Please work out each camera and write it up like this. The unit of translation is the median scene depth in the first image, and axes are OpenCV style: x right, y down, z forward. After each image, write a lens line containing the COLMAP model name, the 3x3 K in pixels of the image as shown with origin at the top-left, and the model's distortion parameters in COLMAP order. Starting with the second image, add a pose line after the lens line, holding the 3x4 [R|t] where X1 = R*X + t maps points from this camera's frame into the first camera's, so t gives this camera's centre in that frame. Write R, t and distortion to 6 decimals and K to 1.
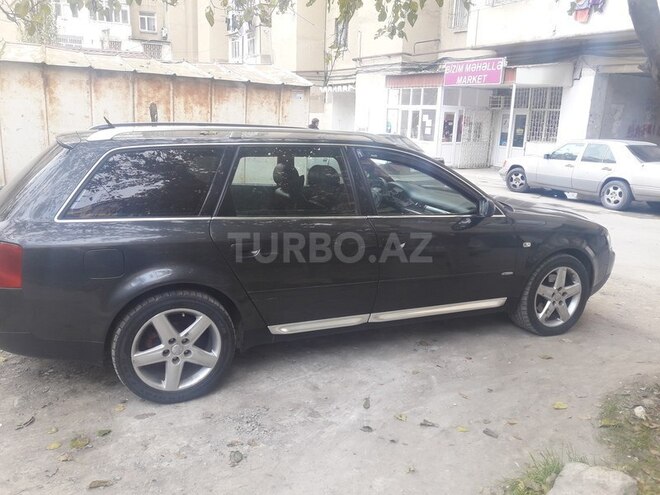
lens RADIAL K [[544.6, 0, 327.0], [0, 544.6, 246.2], [0, 0, 1]] dist [0.024688, -0.050995]
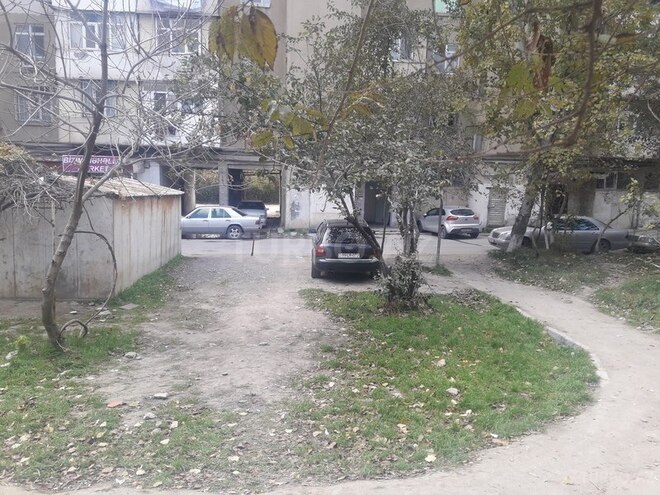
lens RADIAL K [[544.6, 0, 329.6], [0, 544.6, 247.9], [0, 0, 1]] dist [0.024688, -0.050995]
pose [[0.382220, -0.149681, 0.911868, -1.220235], [0.214572, 0.974199, 0.069972, -0.102792], [-0.898814, 0.168917, 0.404475, -0.148085]]
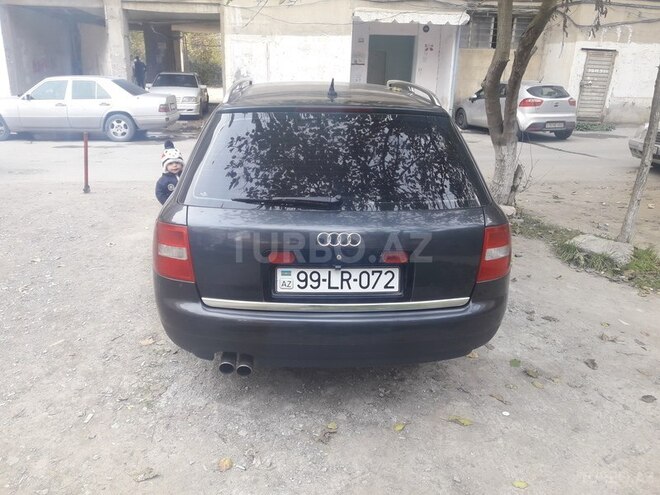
lens RADIAL K [[544.6, 0, 335.5], [0, 544.6, 250.4], [0, 0, 1]] dist [0.024688, -0.050995]
pose [[0.357622, -0.324945, 0.875509, -0.340208], [0.210119, 0.941470, 0.263599, -0.060710], [-0.909921, 0.089692, 0.404968, 0.198456]]
